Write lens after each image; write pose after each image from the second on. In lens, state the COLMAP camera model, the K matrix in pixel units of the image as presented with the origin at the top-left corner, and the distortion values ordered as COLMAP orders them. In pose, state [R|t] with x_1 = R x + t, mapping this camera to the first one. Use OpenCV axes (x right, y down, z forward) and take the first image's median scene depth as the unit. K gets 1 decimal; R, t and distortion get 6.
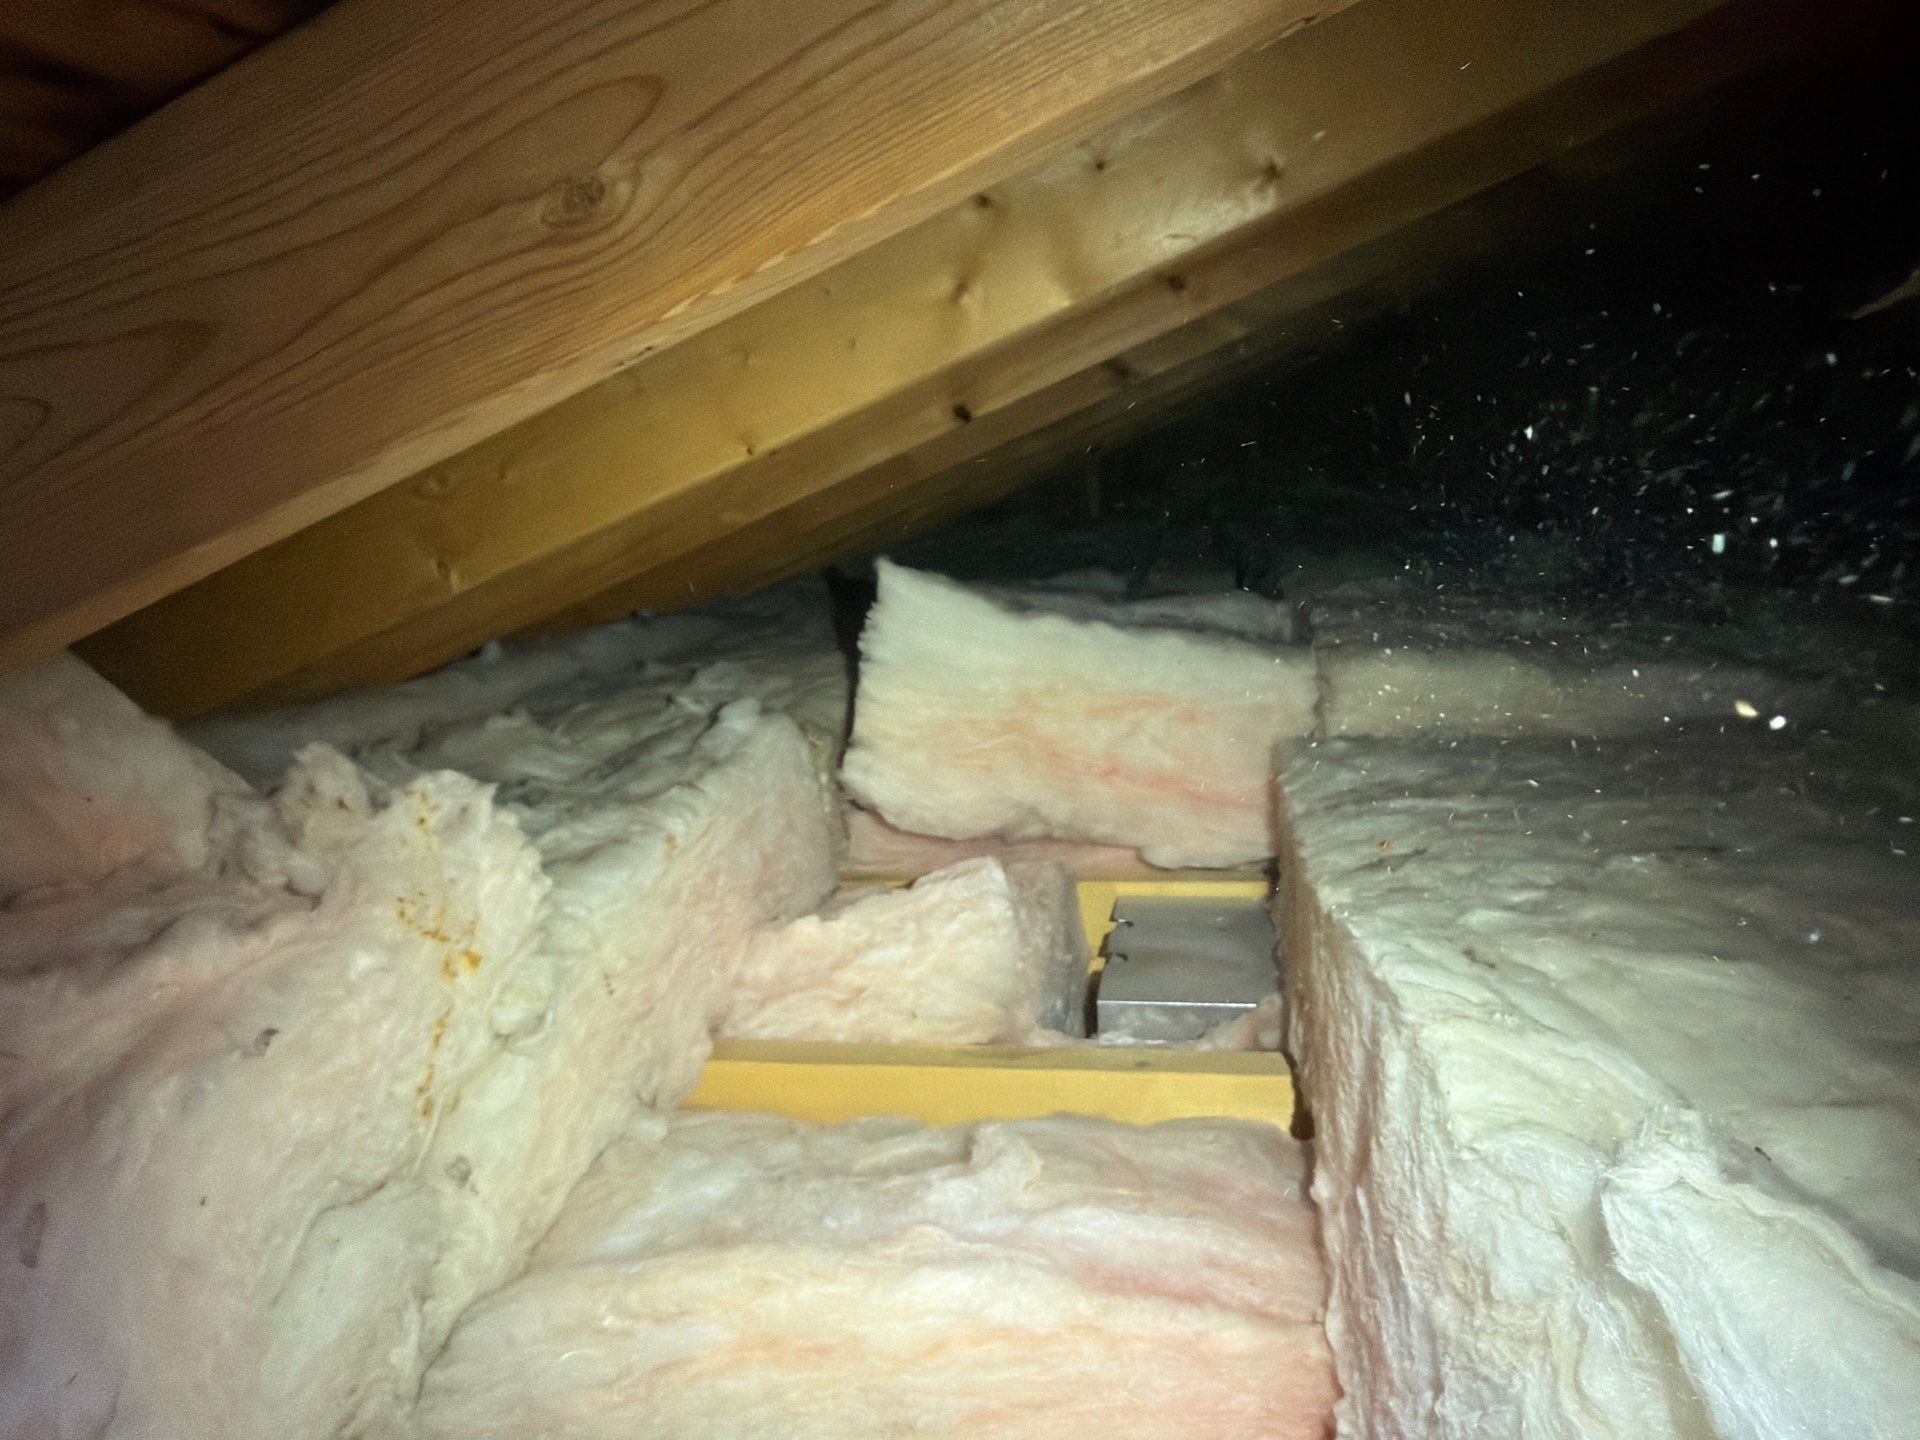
lens RADIAL K [[1360.0, 0, 960.0], [0, 1360.0, 720.0], [0, 0, 1]] dist [-0.002057, -0.002493]
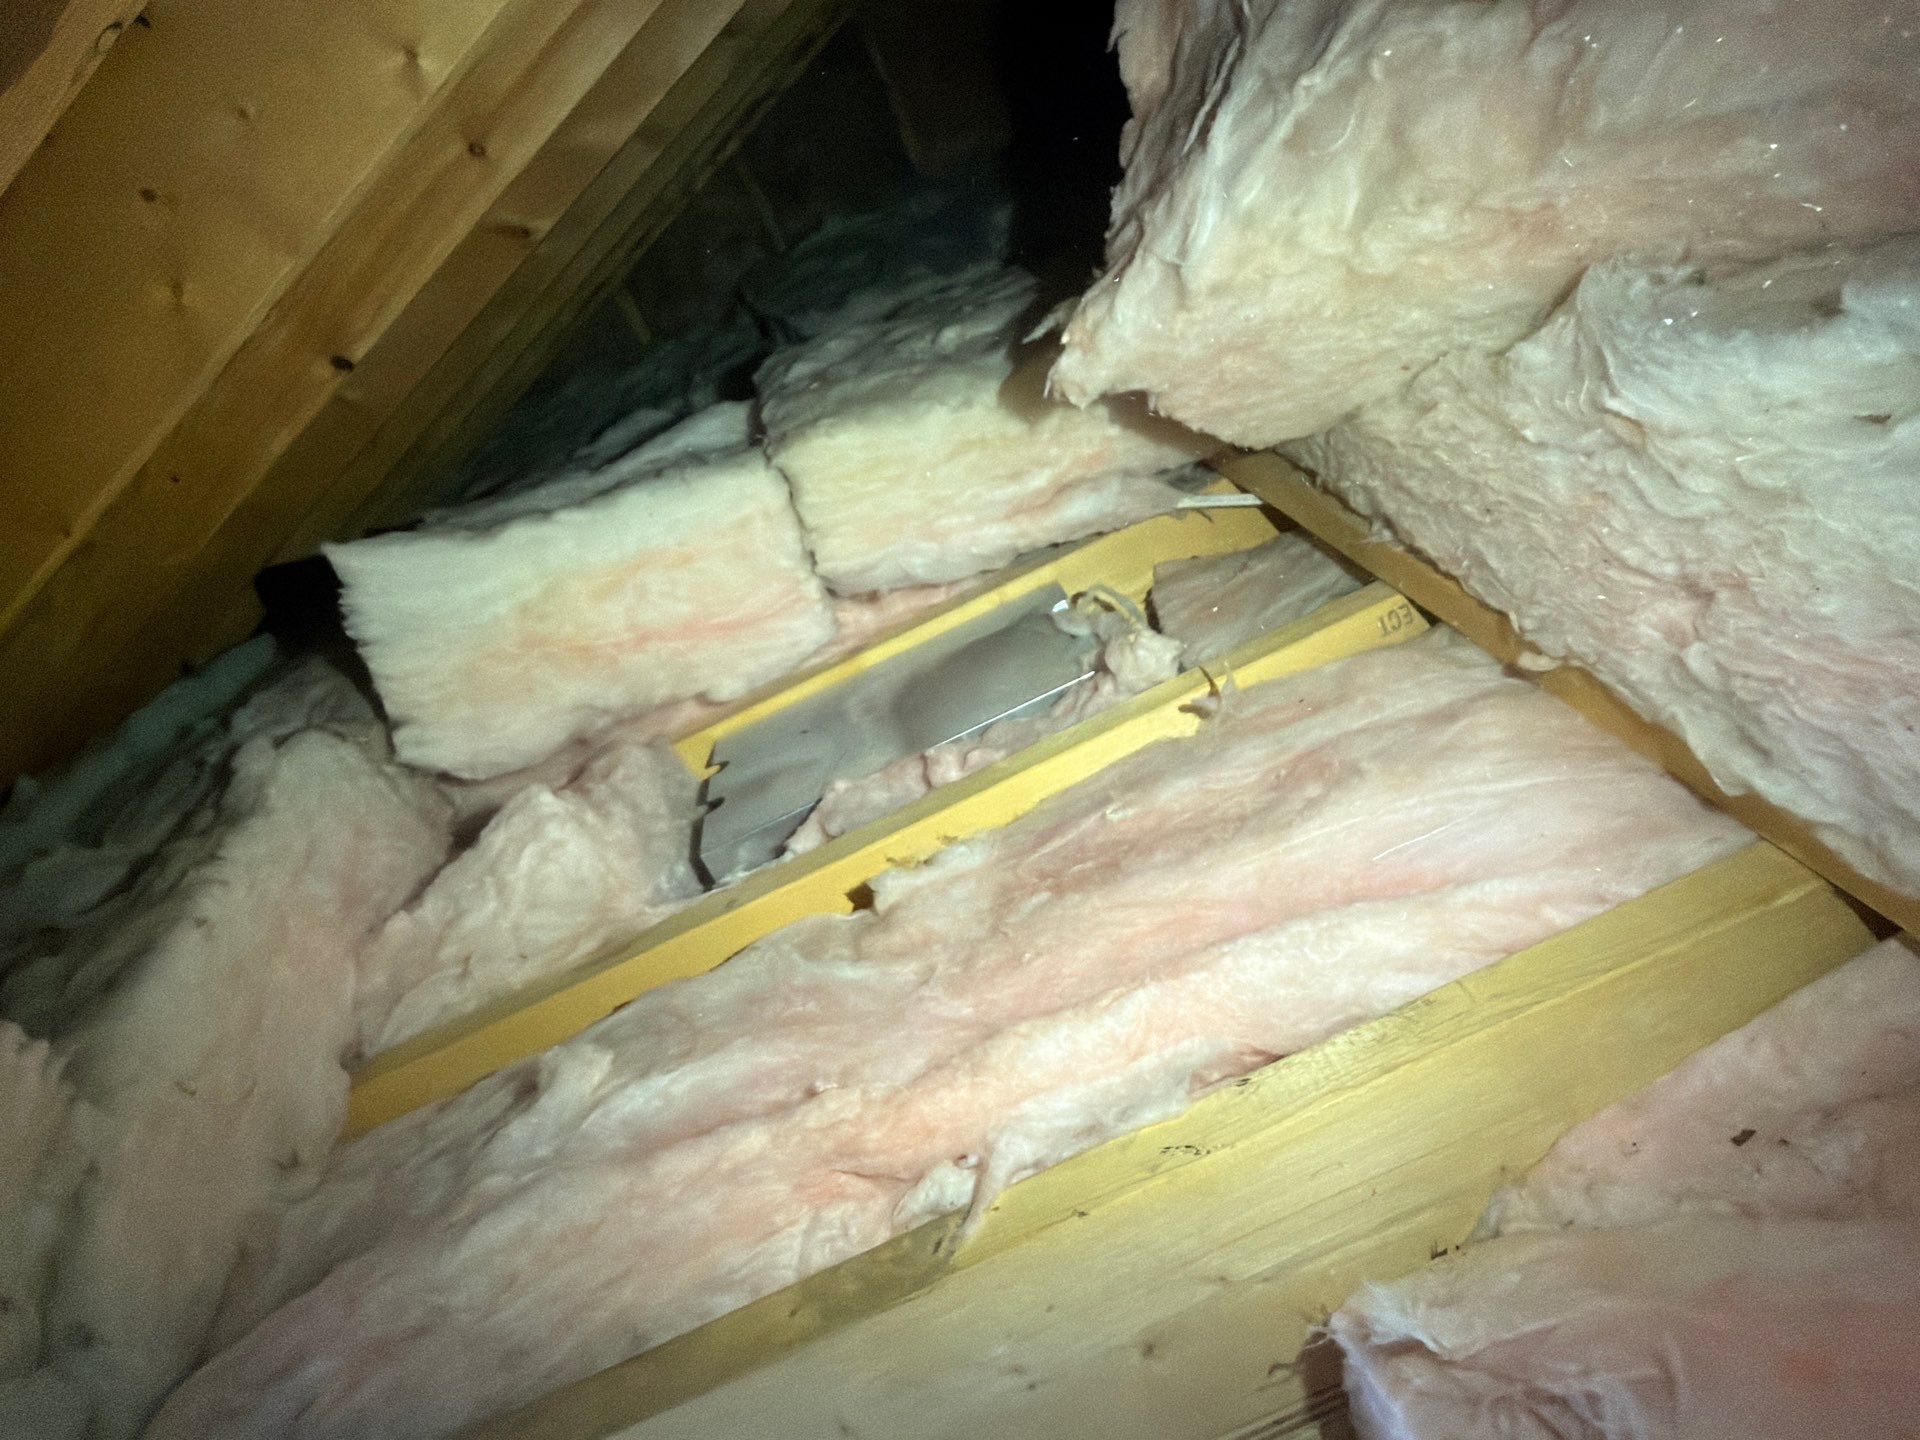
lens RADIAL K [[1360.0, 0, 960.0], [0, 1360.0, 720.0], [0, 0, 1]] dist [-0.002057, -0.002493]
pose [[0.890874, -0.438850, 0.117280, 0.199400], [0.414220, 0.890798, 0.186816, -0.000437], [-0.186457, -0.117850, 0.975369, -0.050013]]
